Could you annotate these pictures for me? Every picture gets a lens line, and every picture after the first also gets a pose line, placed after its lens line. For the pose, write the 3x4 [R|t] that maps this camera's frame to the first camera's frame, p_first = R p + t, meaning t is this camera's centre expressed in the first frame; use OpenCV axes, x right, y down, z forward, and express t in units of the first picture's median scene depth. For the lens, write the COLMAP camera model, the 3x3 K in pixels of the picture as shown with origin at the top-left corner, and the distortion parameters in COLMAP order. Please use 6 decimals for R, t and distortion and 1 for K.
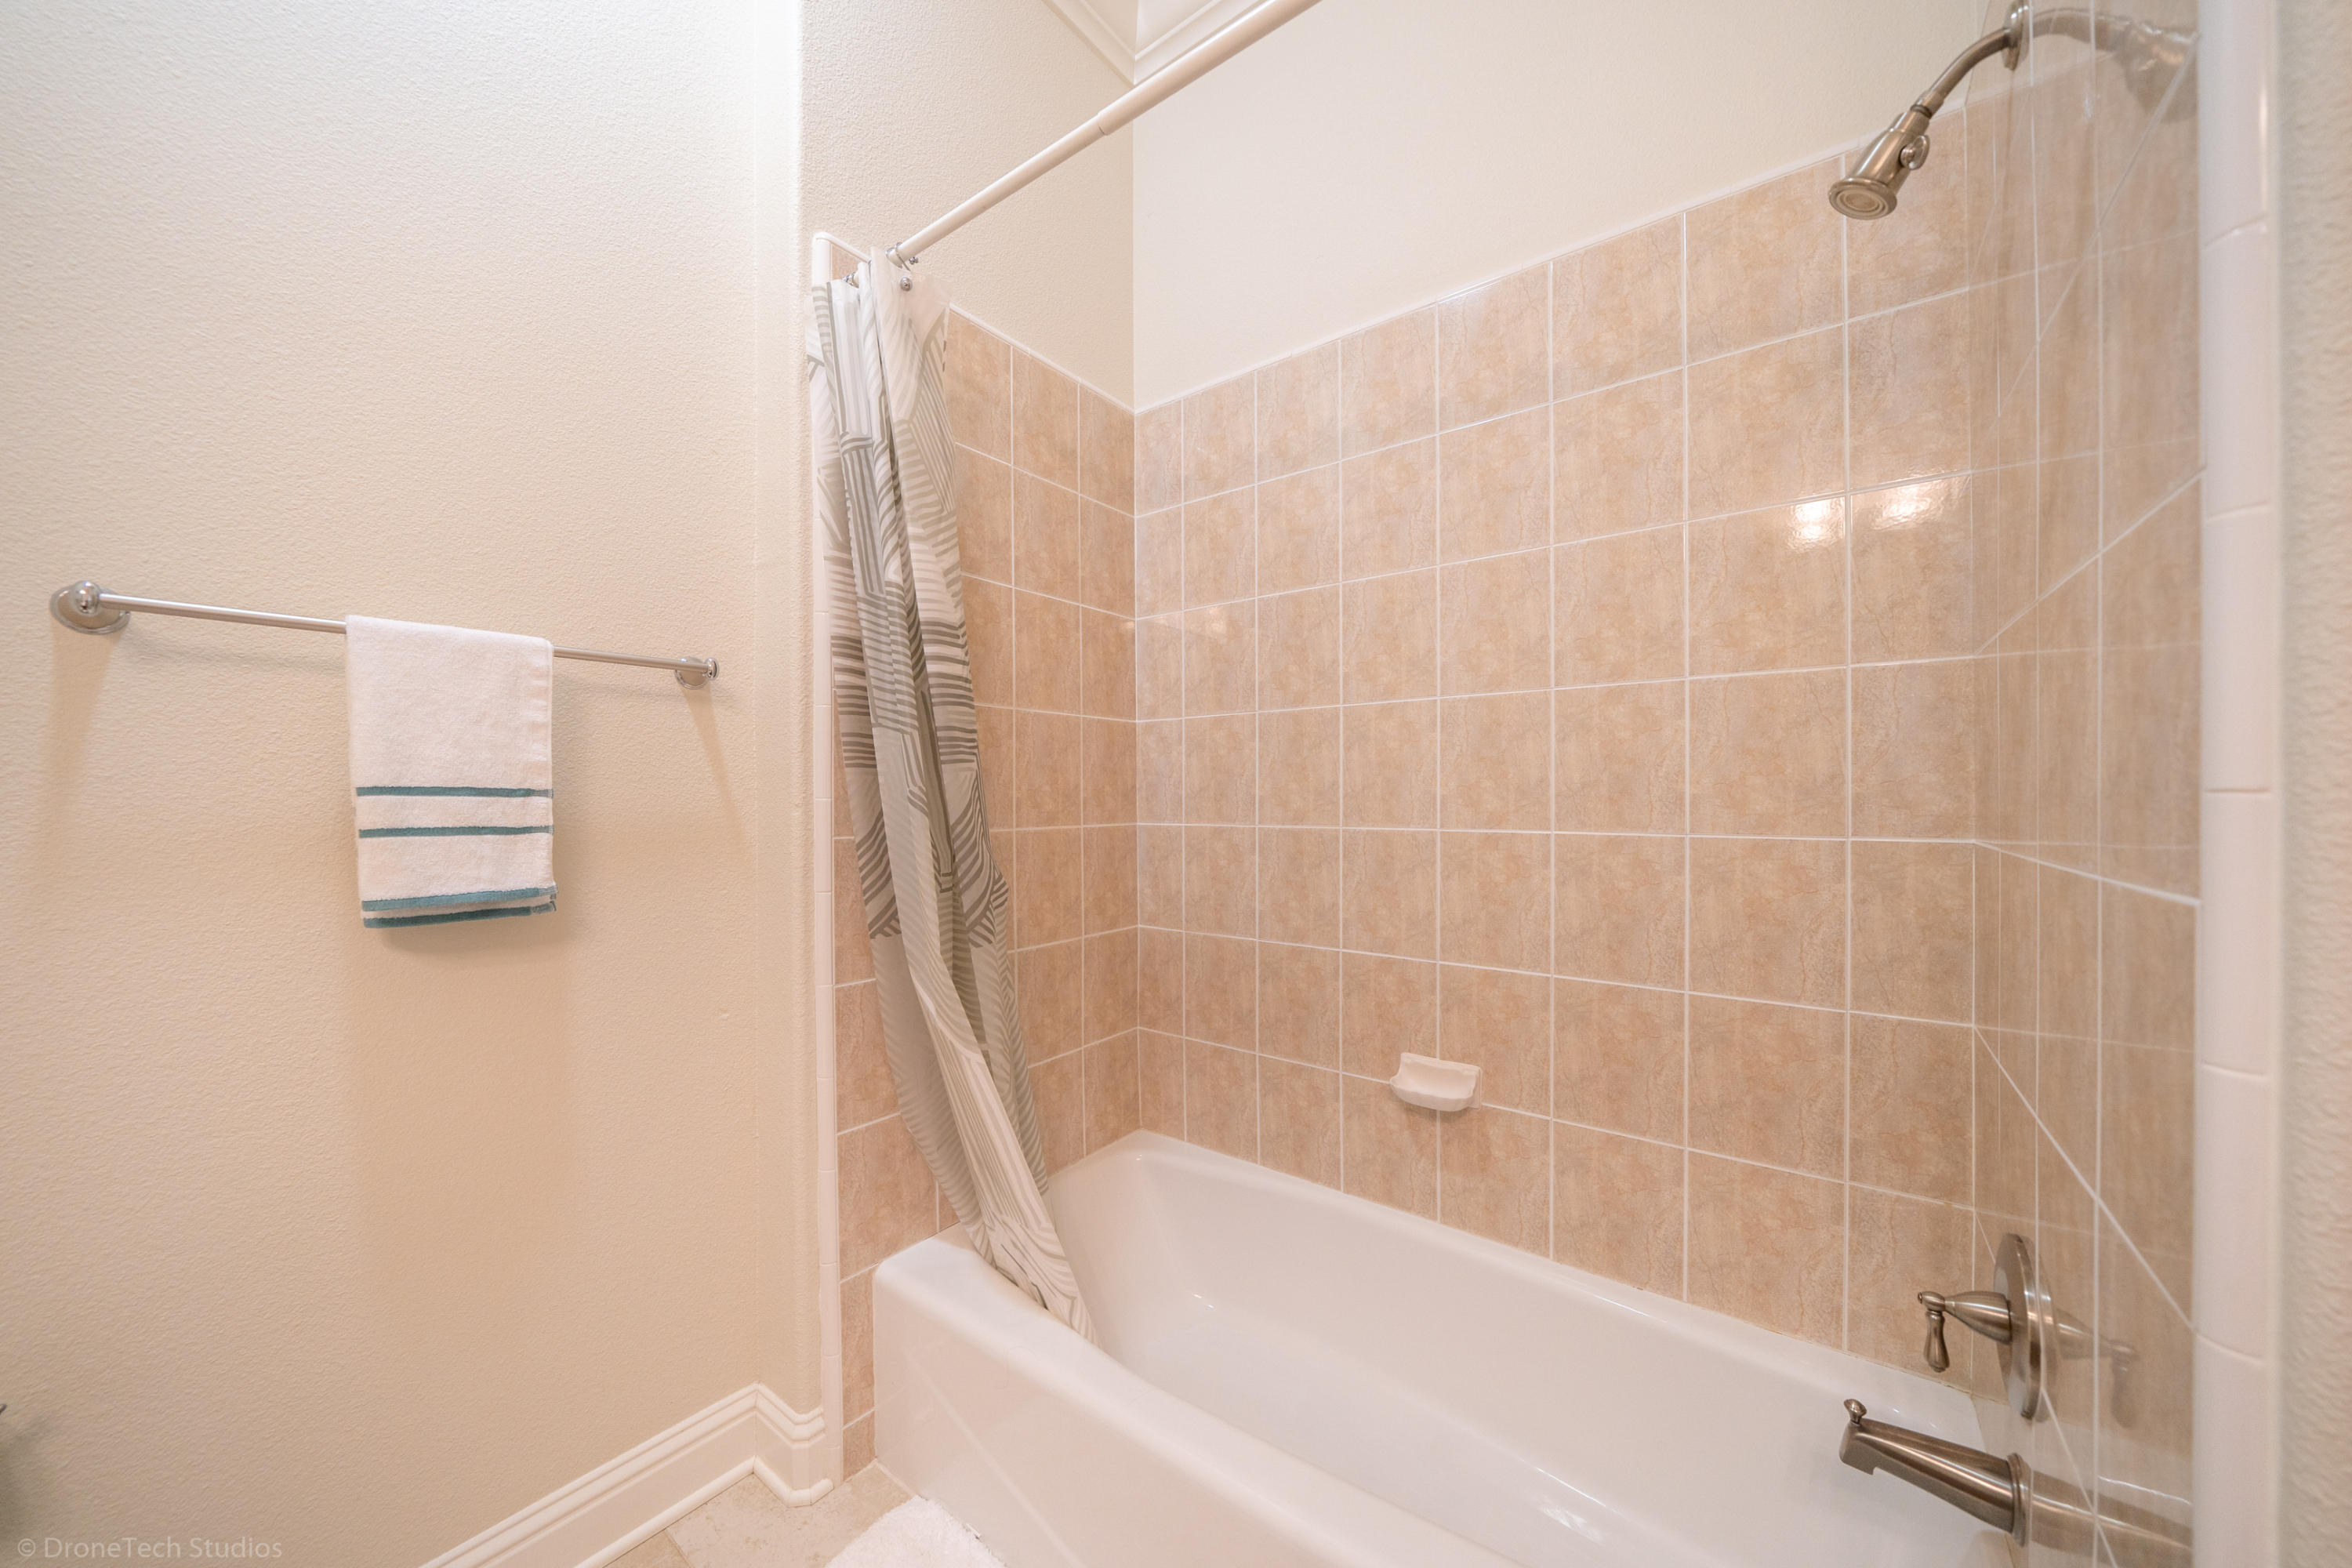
lens RADIAL K [[811.9, 0, 1176.7], [0, 811.9, 801.3], [0, 0, 1]] dist [-0.014181, 0.000928]
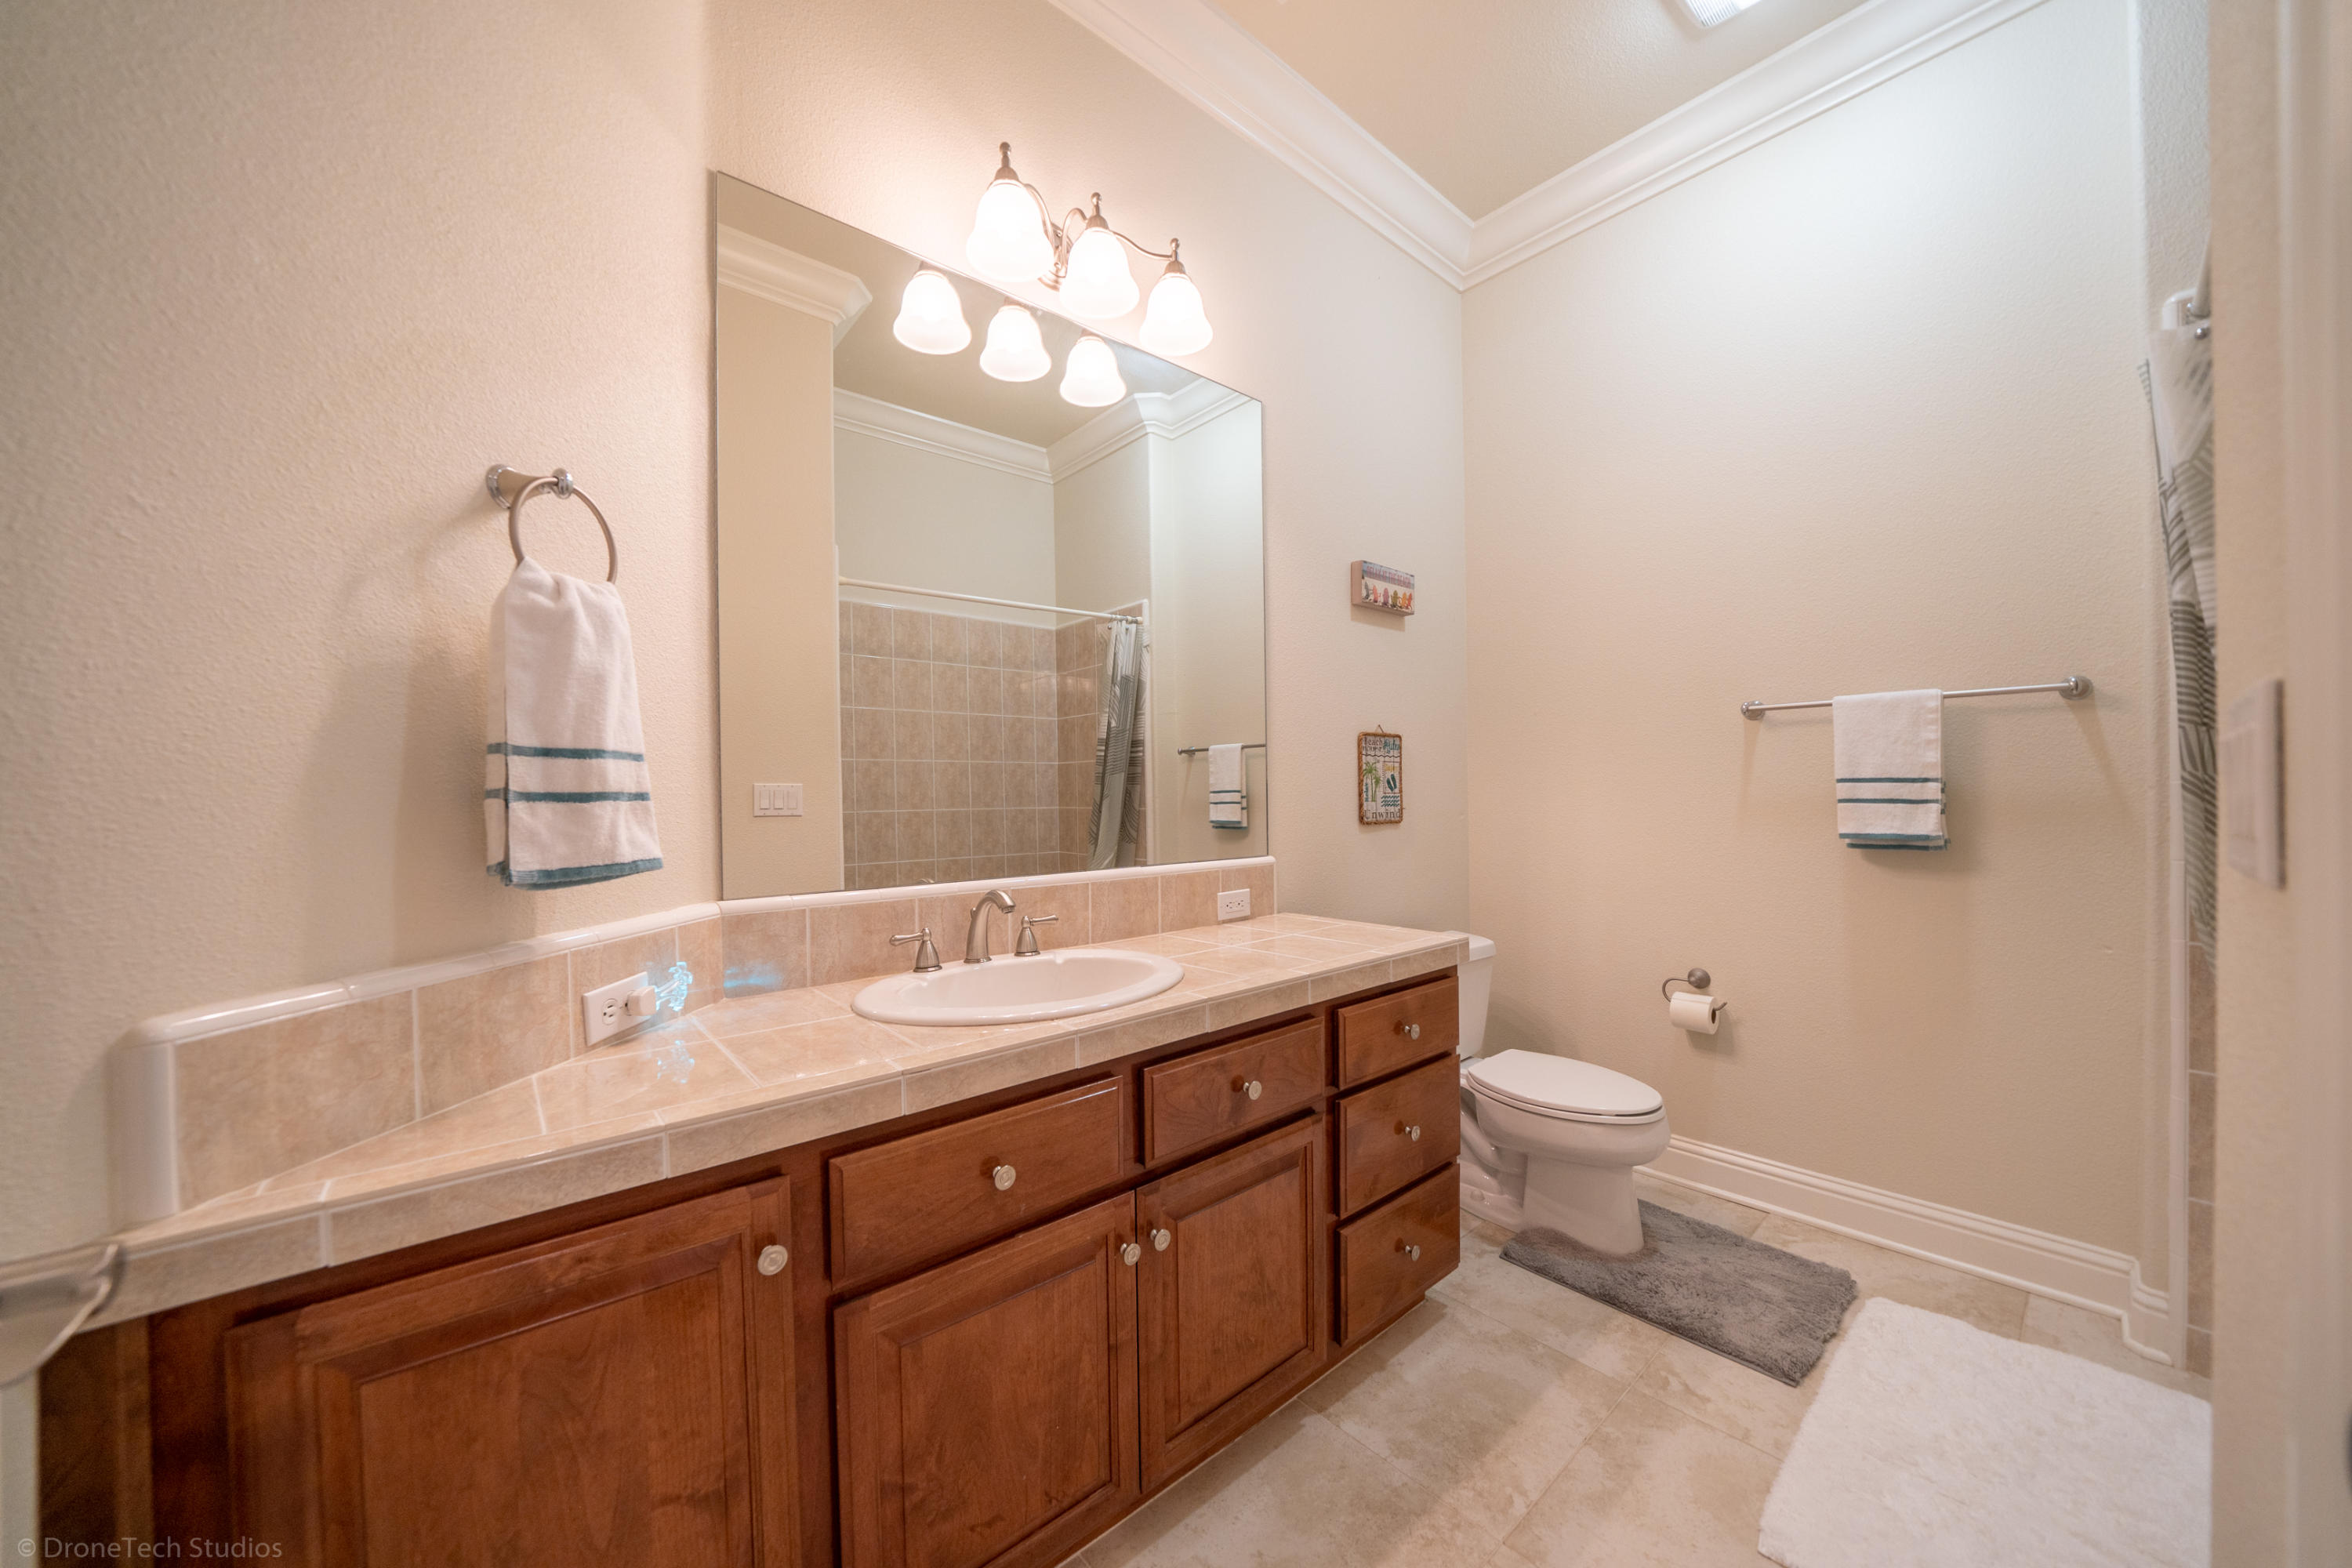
lens RADIAL K [[811.9, 0, 1177.9], [0, 811.9, 793.2], [0, 0, 1]] dist [-0.014181, 0.000928]
pose [[-0.198508, 0.006245, -0.980079, 1.208208], [0.007391, 0.999961, 0.004874, -0.002894], [0.980071, -0.006276, -0.198546, -0.237930]]
